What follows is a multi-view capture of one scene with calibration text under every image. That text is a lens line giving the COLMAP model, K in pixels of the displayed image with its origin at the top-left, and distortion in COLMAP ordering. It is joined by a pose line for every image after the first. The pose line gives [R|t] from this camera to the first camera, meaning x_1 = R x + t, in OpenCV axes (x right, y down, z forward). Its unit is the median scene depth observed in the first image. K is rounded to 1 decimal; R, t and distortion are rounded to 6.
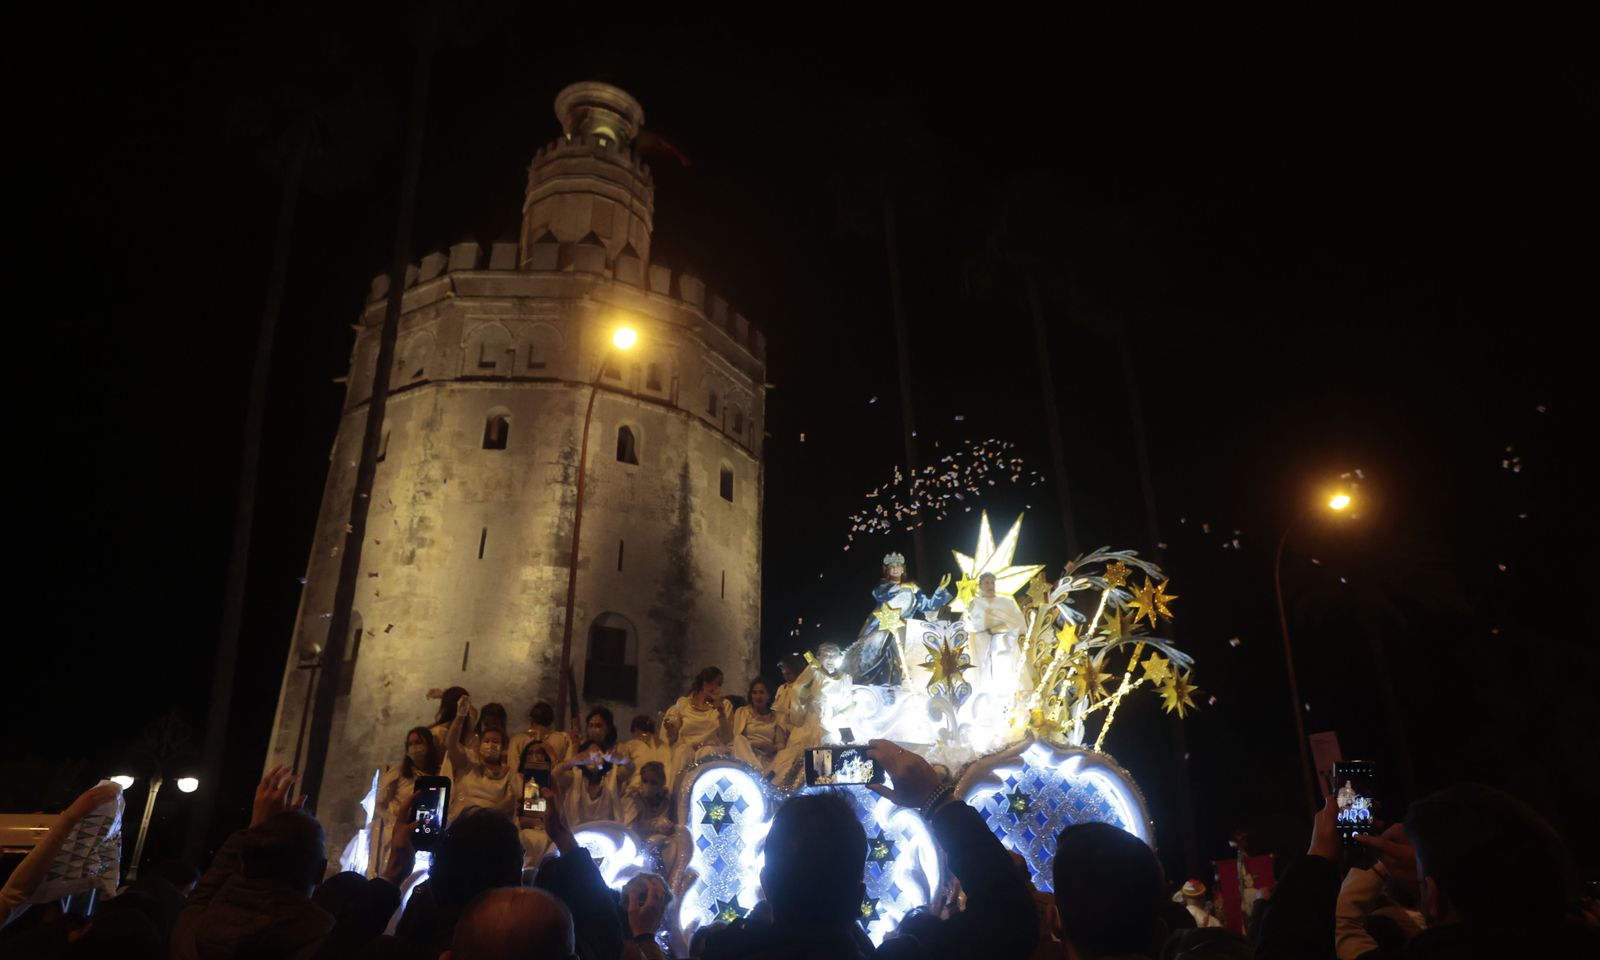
lens RADIAL K [[924.8, 0, 803.3], [0, 924.8, 483.6], [0, 0, 1]] dist [0.002810, -0.000159]
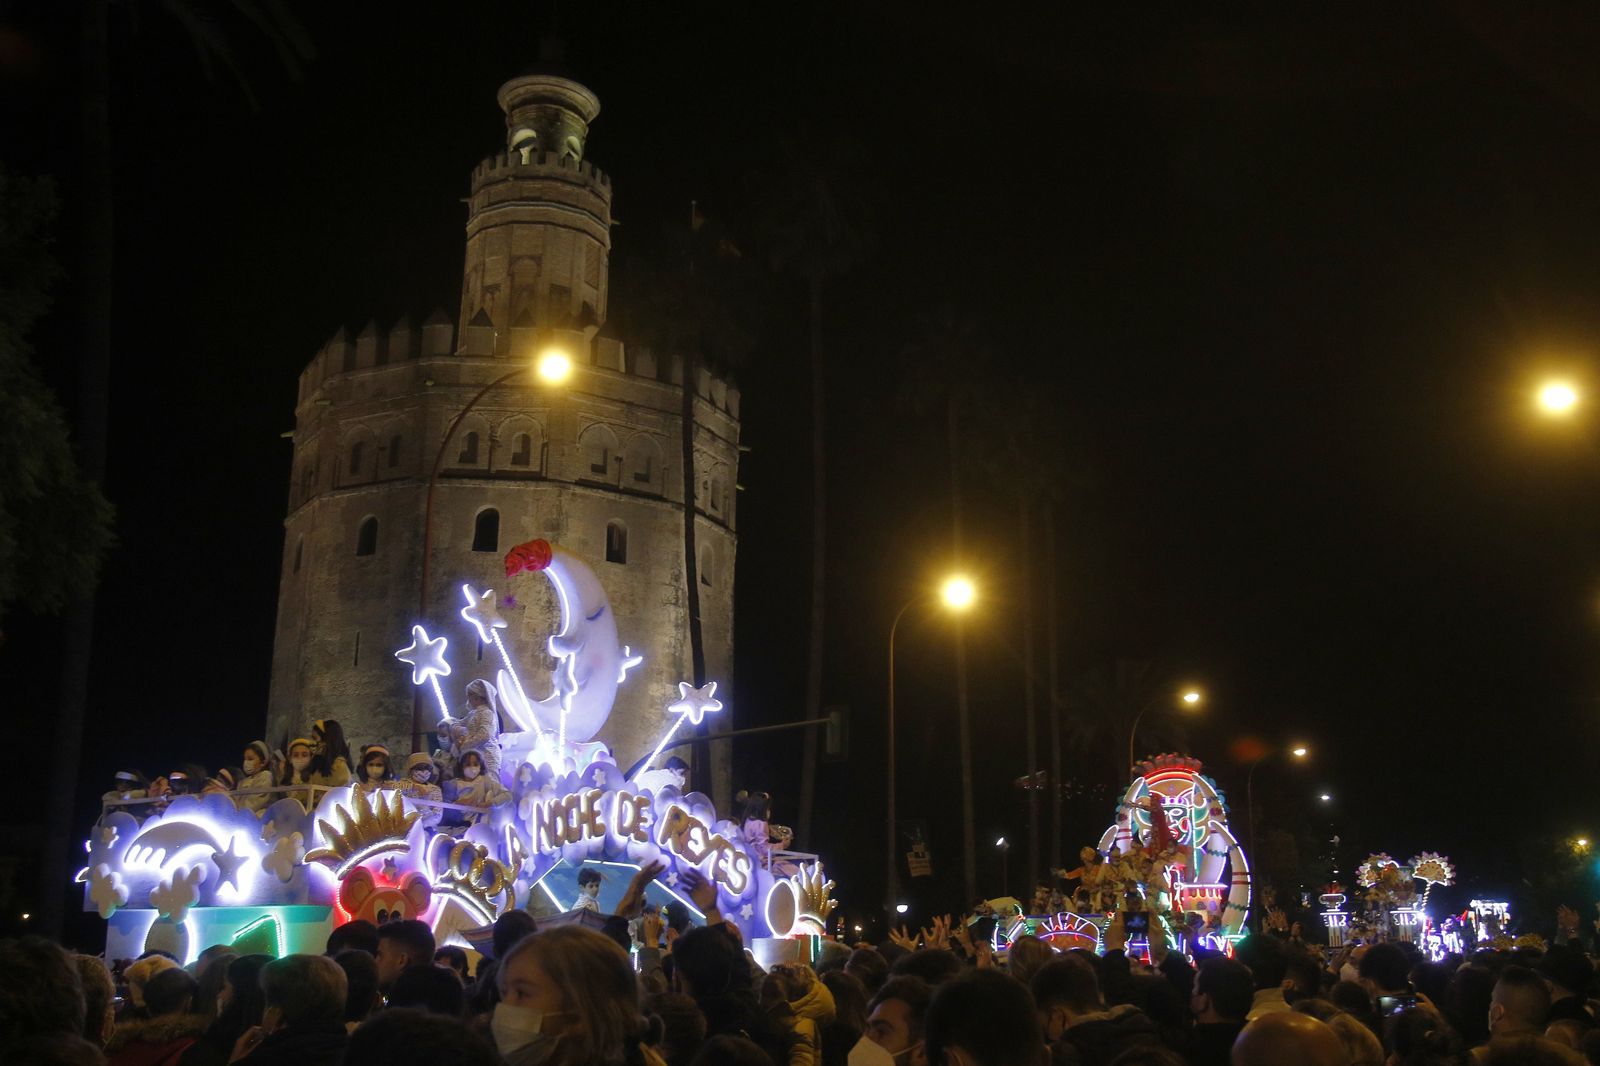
lens RADIAL K [[1569.4, 0, 798.8], [0, 1569.4, 539.6], [0, 0, 1]] dist [-0.063356, 0.000000]
pose [[0.834932, 0.142628, 0.531550, -1.099076], [-0.205263, 0.976847, 0.060303, -0.210274], [-0.510642, -0.159456, 0.844878, -0.588663]]
